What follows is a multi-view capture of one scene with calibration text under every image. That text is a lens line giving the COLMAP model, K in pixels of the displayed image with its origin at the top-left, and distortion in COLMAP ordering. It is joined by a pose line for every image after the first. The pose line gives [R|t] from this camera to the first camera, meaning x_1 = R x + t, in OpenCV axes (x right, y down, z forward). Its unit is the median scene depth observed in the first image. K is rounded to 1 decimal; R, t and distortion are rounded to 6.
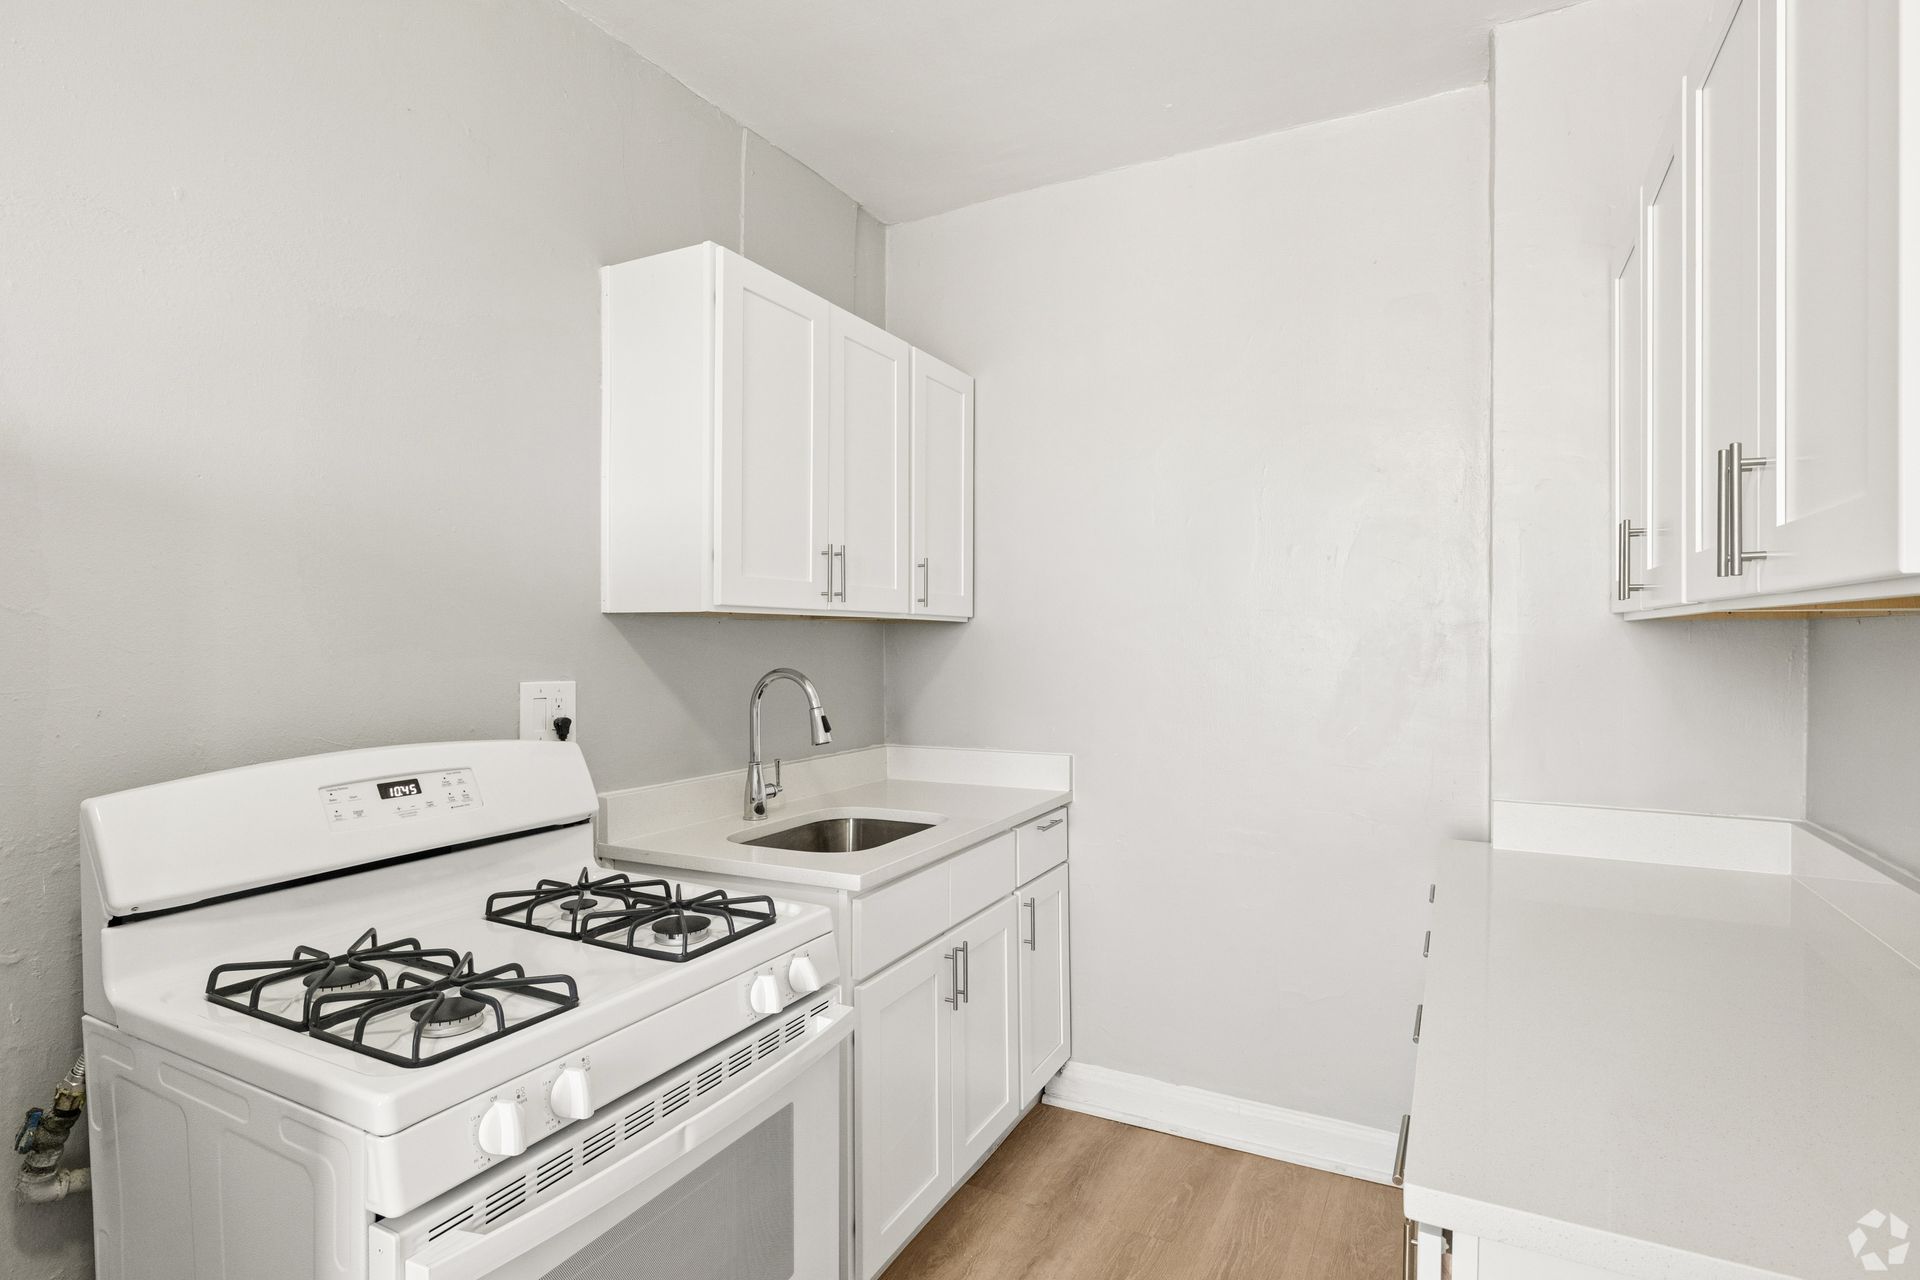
lens RADIAL K [[971.6, 0, 960.0], [0, 971.6, 640.0], [0, 0, 1]] dist [0.000408, -0.000345]
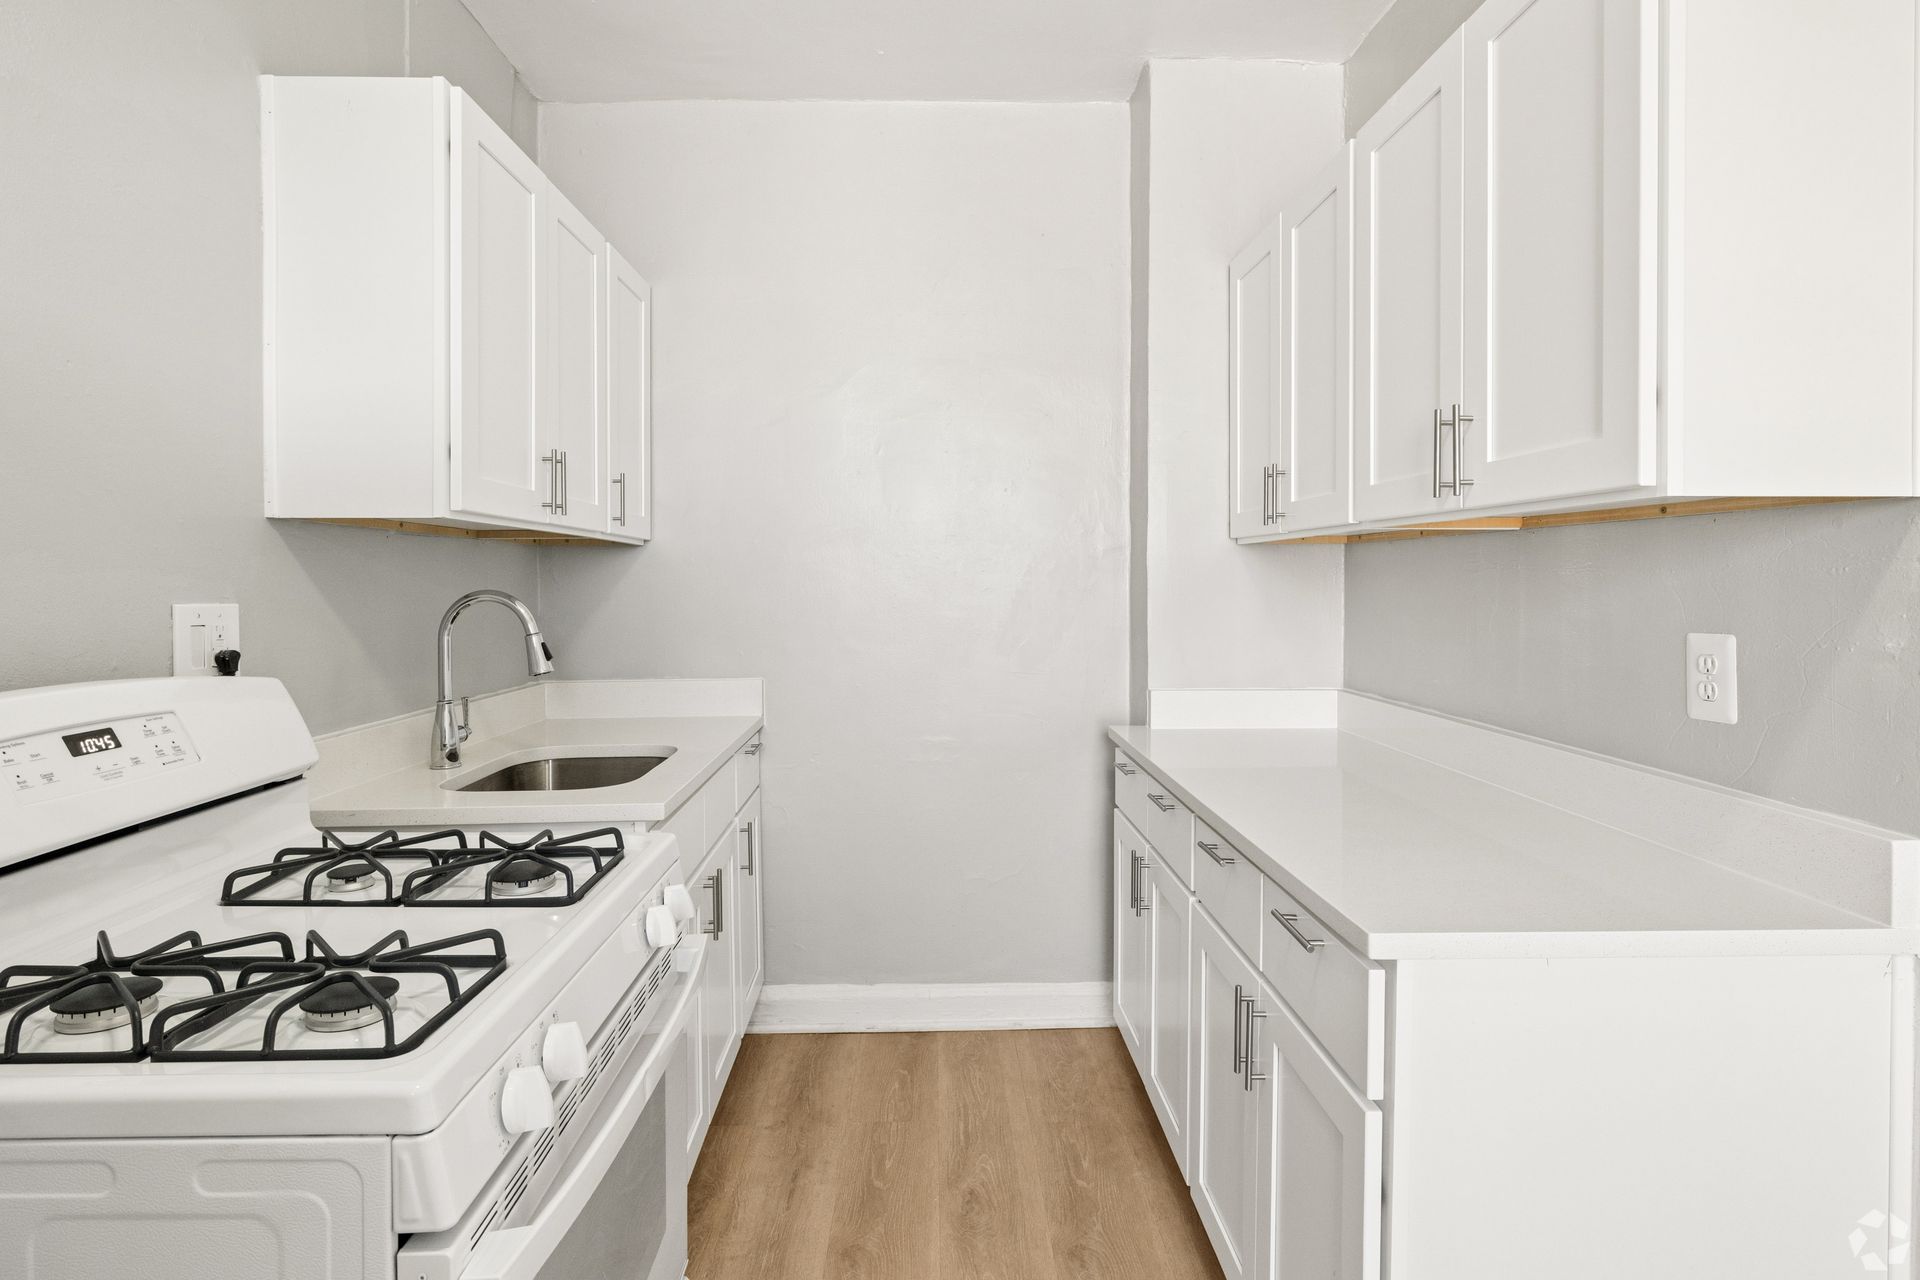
lens RADIAL K [[972.9, 0, 955.1], [0, 972.9, 592.3], [0, 0, 1]] dist [-0.001173, 0.000324]
pose [[0.874603, -0.009373, 0.484750, -0.262670], [0.005492, 0.999941, 0.009425, 0.027902], [-0.484809, -0.005580, 0.874602, 0.043016]]
